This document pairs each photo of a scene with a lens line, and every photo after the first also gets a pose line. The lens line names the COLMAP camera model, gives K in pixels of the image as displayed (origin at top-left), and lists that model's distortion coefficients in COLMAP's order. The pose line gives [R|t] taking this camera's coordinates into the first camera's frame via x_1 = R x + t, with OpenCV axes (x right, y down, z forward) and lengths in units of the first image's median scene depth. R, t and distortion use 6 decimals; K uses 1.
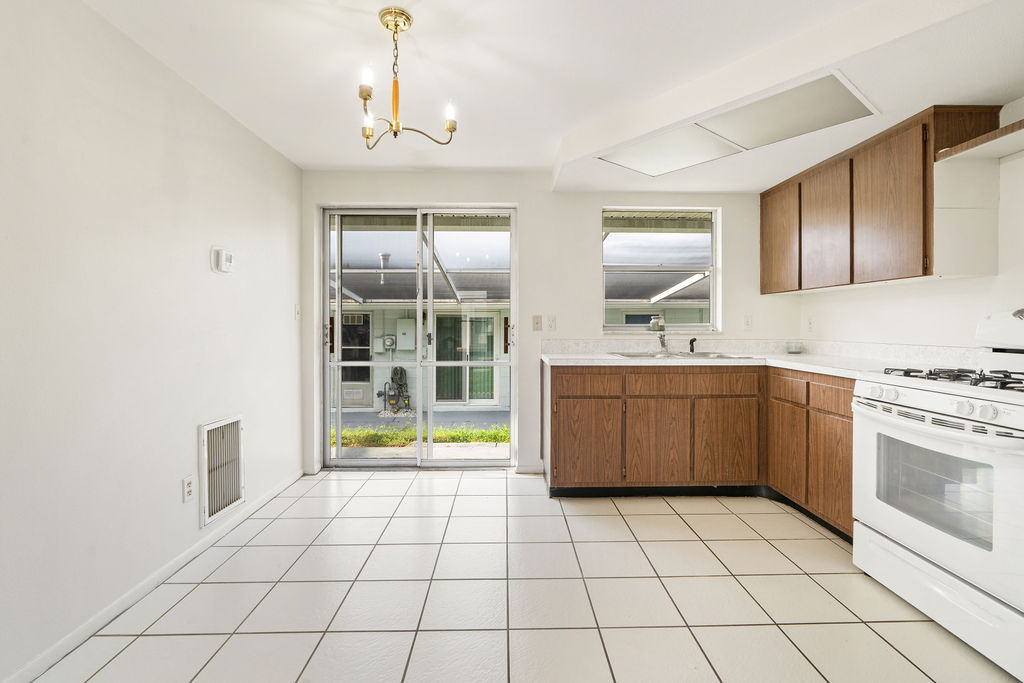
lens RADIAL K [[468.0, 0, 527.2], [0, 468.0, 331.6], [0, 0, 1]] dist [-0.009575, 0.007144]
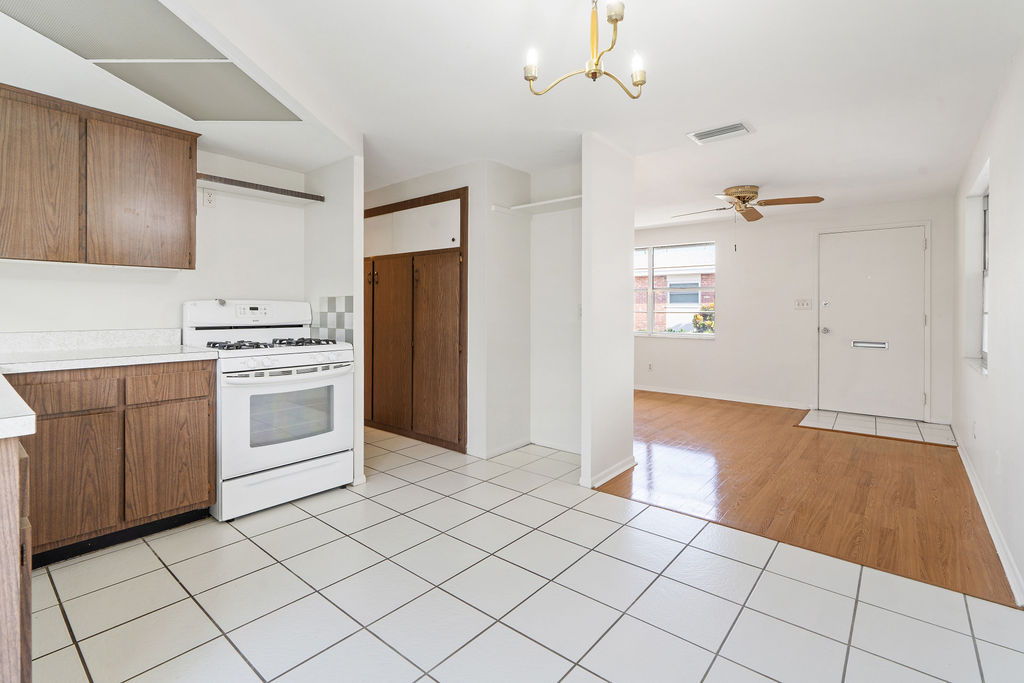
lens RADIAL K [[468.0, 0, 542.5], [0, 468.0, 308.3], [0, 0, 1]] dist [-0.009575, 0.007144]
pose [[-0.755271, -0.004099, 0.655400, -0.460593], [0.005924, 0.999897, 0.013080, -0.021279], [-0.655386, 0.013762, -0.755168, 0.989667]]
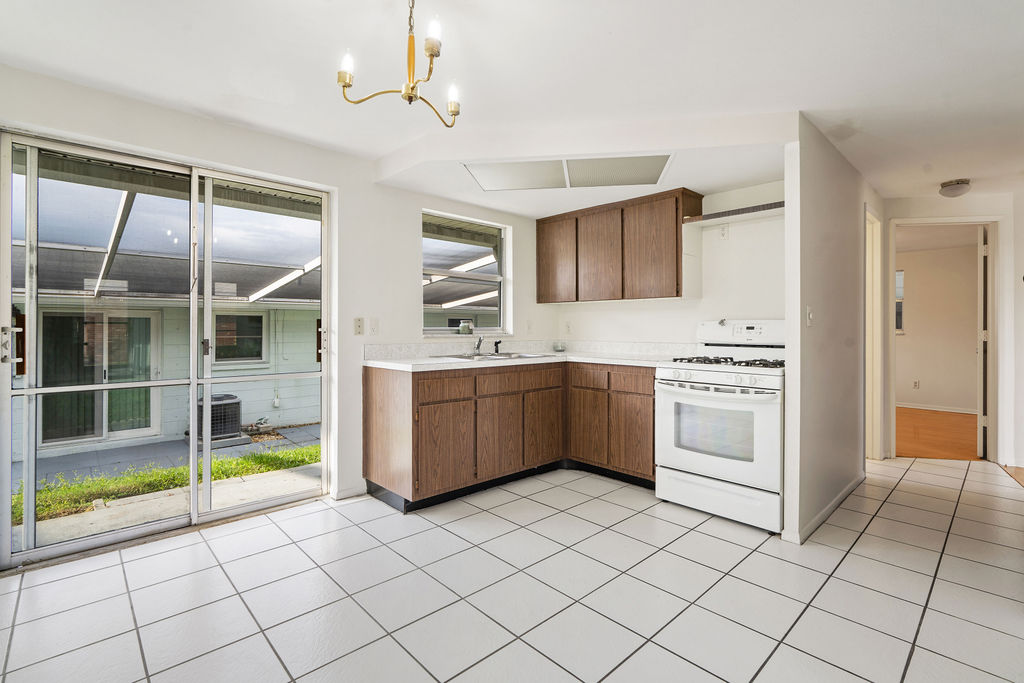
lens RADIAL K [[468.0, 0, 515.0], [0, 468.0, 327.7], [0, 0, 1]] dist [-0.009575, 0.007144]
pose [[0.750254, 0.000976, 0.661150, -0.414597], [0.008964, 0.999892, -0.011648, -0.003808], [-0.661089, 0.014666, 0.750164, 0.155728]]
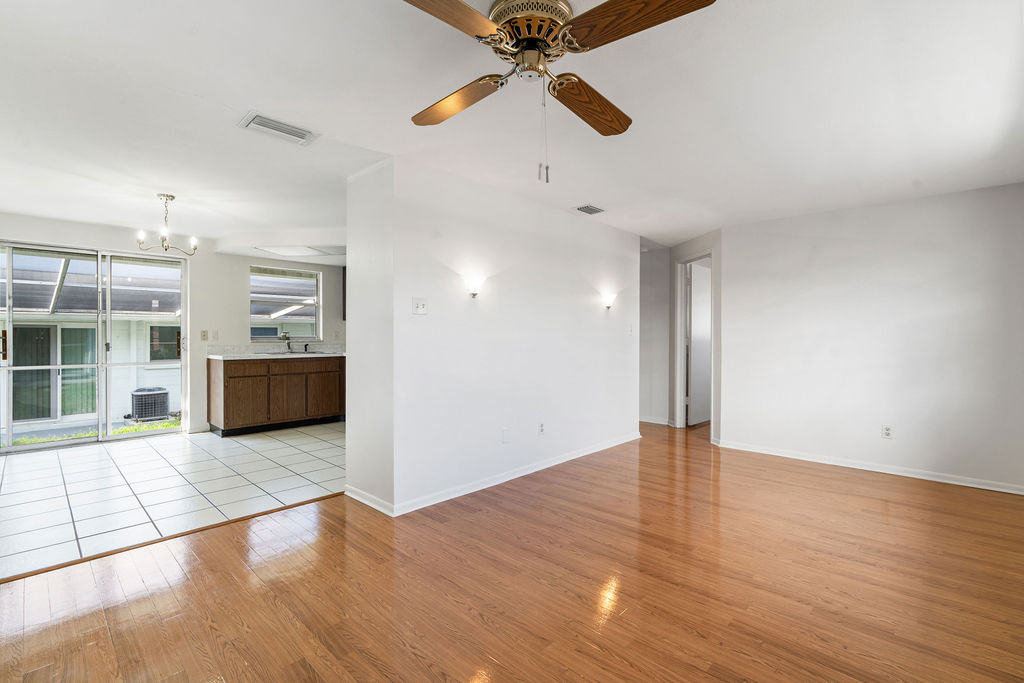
lens RADIAL K [[468.0, 0, 518.9], [0, 468.0, 334.8], [0, 0, 1]] dist [-0.009575, 0.007144]
pose [[0.719500, 0.000901, 0.694492, -0.365676], [0.010180, 0.999878, -0.011845, 0.010055], [-0.694418, 0.015593, 0.719403, -1.027299]]
